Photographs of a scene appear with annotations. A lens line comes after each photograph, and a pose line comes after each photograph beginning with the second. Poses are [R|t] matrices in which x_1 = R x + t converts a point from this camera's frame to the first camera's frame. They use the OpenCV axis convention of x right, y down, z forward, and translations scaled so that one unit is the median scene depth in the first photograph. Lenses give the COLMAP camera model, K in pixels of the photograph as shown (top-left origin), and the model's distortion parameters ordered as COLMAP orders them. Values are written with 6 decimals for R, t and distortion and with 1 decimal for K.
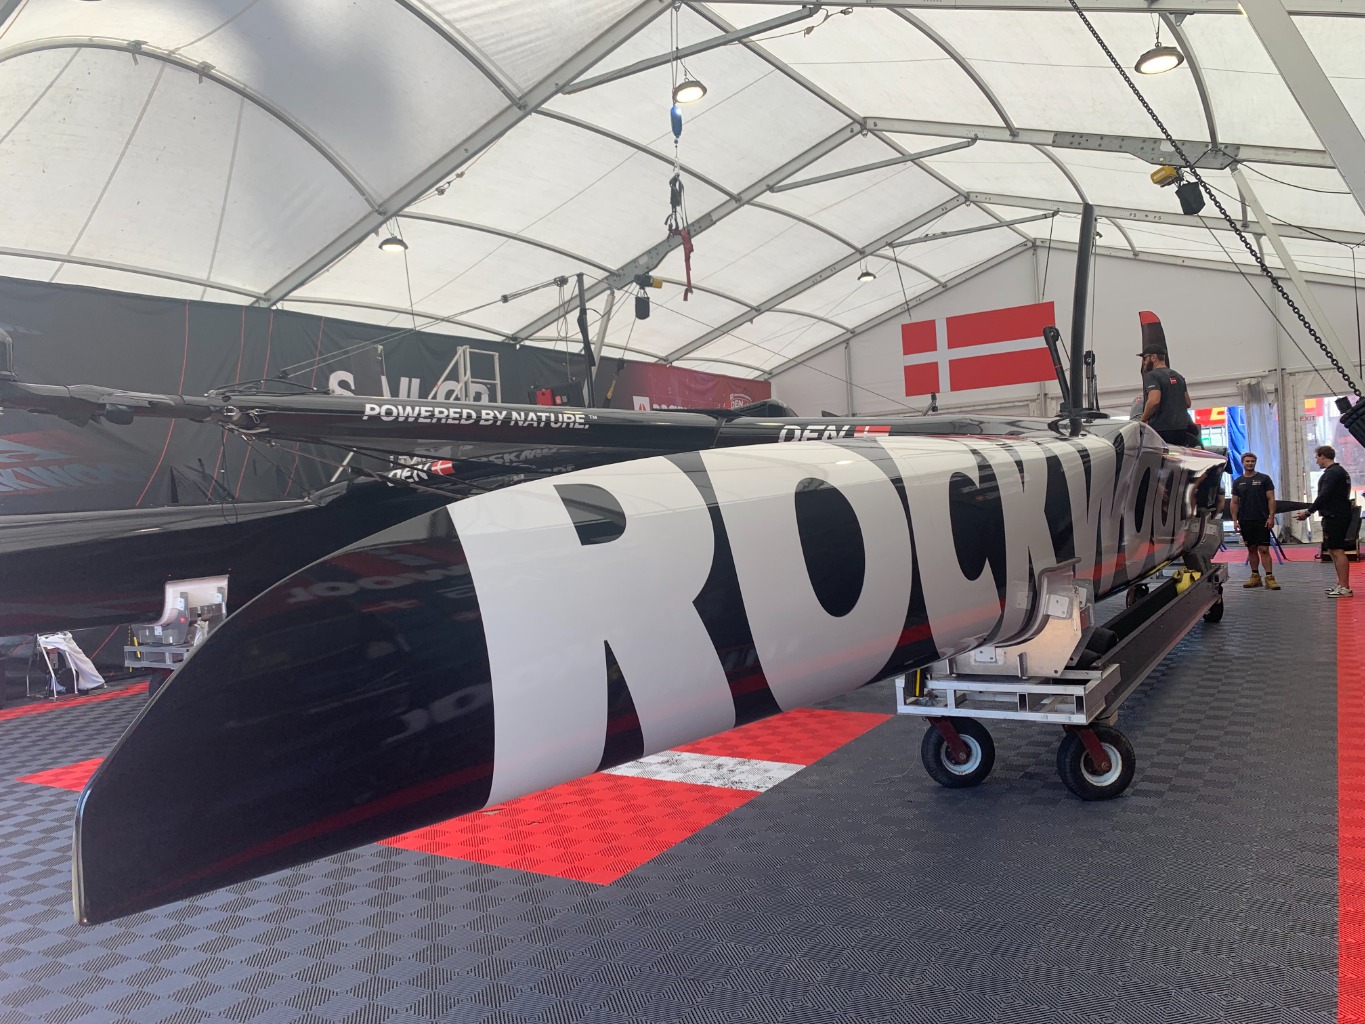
lens RADIAL K [[1064.1, 0, 648.8], [0, 1064.1, 502.4], [0, 0, 1]] dist [0.025476, -0.027991]
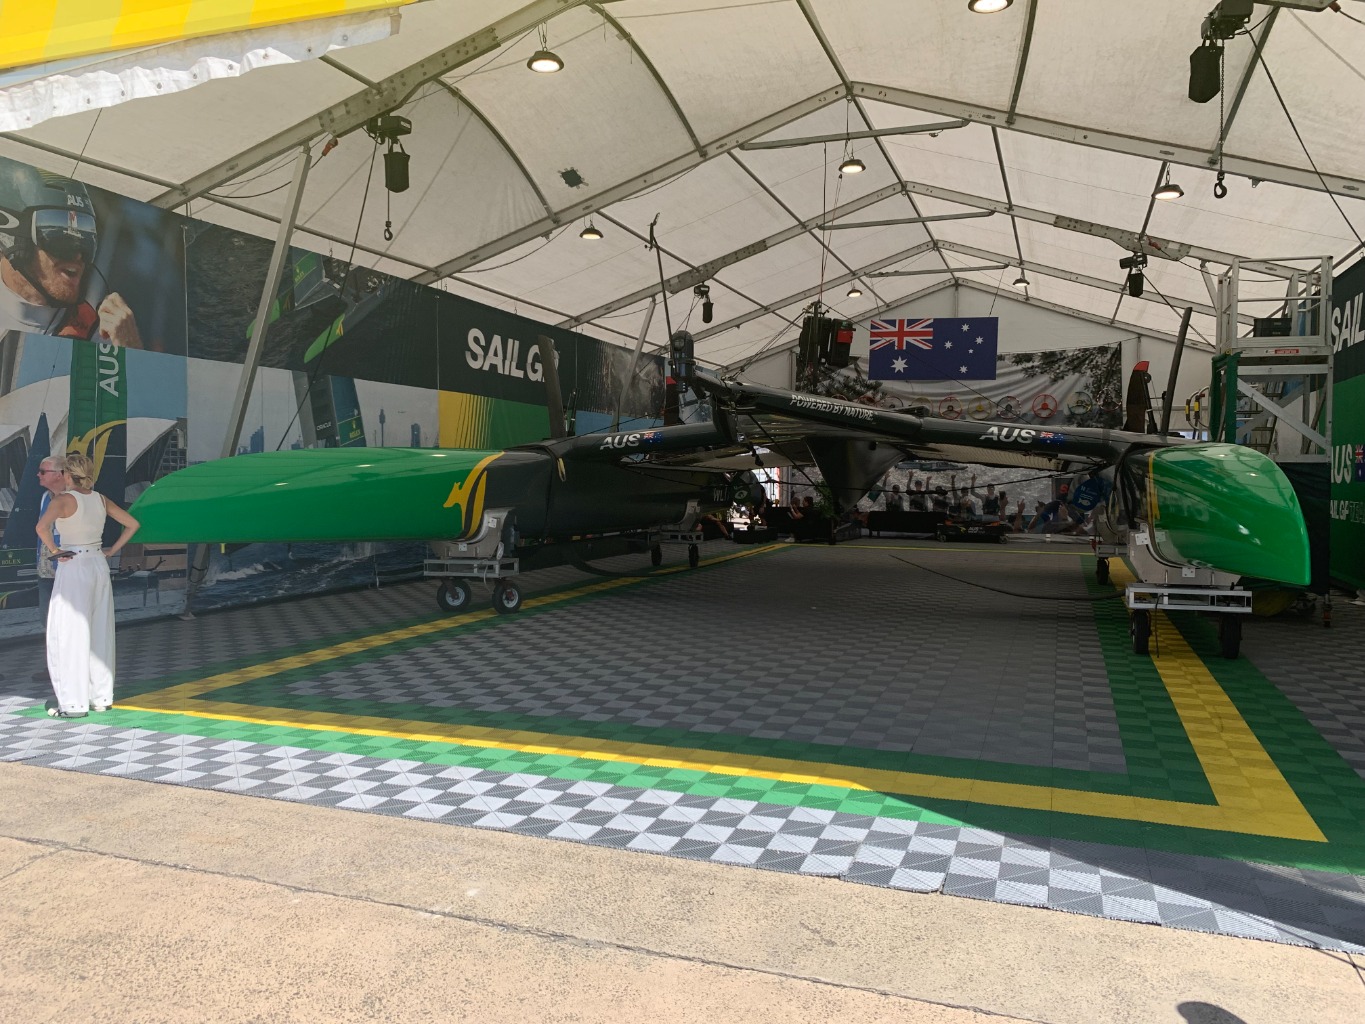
lens RADIAL K [[1064.1, 0, 657.6], [0, 1064.1, 494.8], [0, 0, 1]] dist [0.025476, -0.027991]
pose [[0.975689, 0.060641, 0.210604, -0.373954], [-0.061970, 0.998078, -0.000289, 0.032669], [-0.210217, -0.012769, 0.977571, -0.207658]]
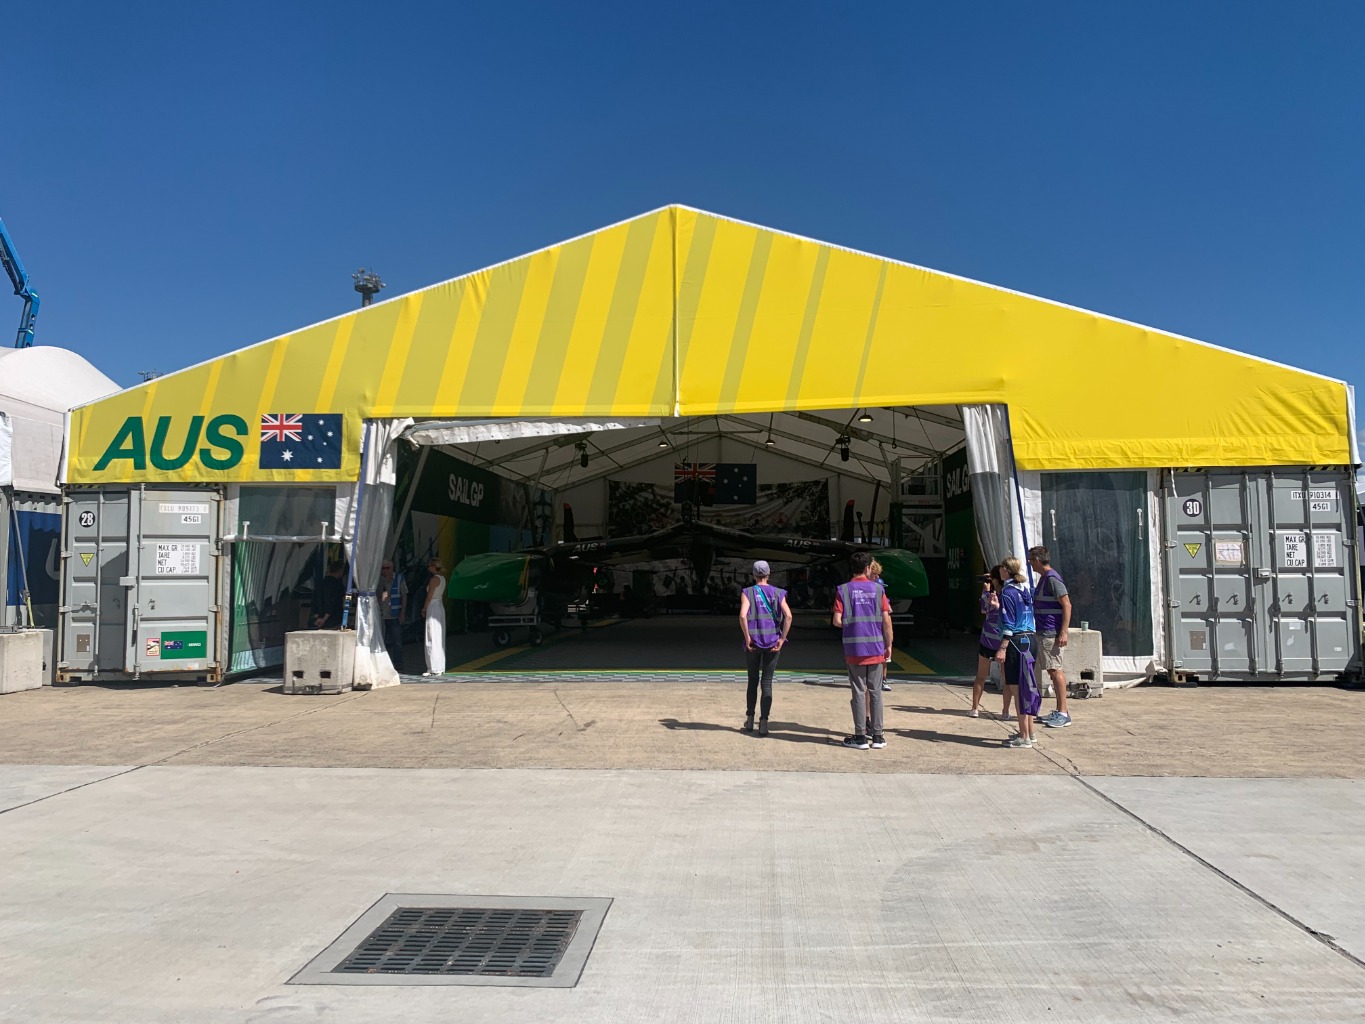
lens RADIAL K [[1064.1, 0, 646.3], [0, 1064.1, 490.9], [0, 0, 1]] dist [0.025476, -0.027991]
pose [[0.887264, 0.089000, 0.452595, -0.925279], [-0.042682, 0.992841, -0.111561, 0.083177], [-0.459283, 0.079666, 0.884710, -0.836568]]
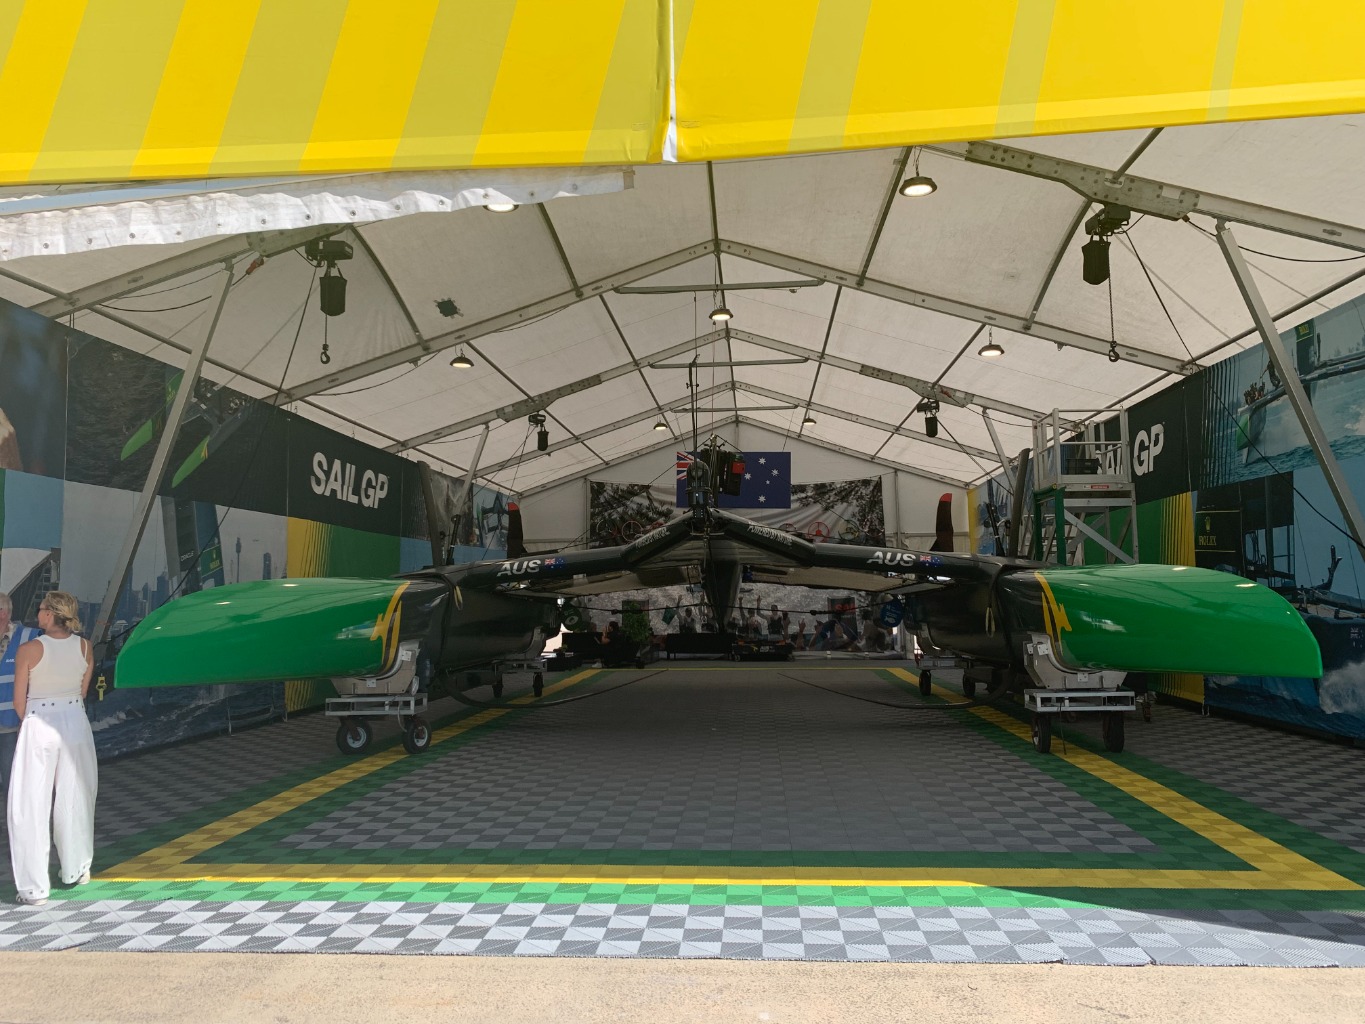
lens RADIAL K [[1064.1, 0, 671.3], [0, 1064.1, 492.5], [0, 0, 1]] dist [0.025476, -0.027991]
pose [[0.879240, 0.094011, 0.467010, -0.551985], [-0.034517, 0.990330, -0.134372, 0.043167], [-0.475127, 0.102026, 0.873983, -0.167189]]
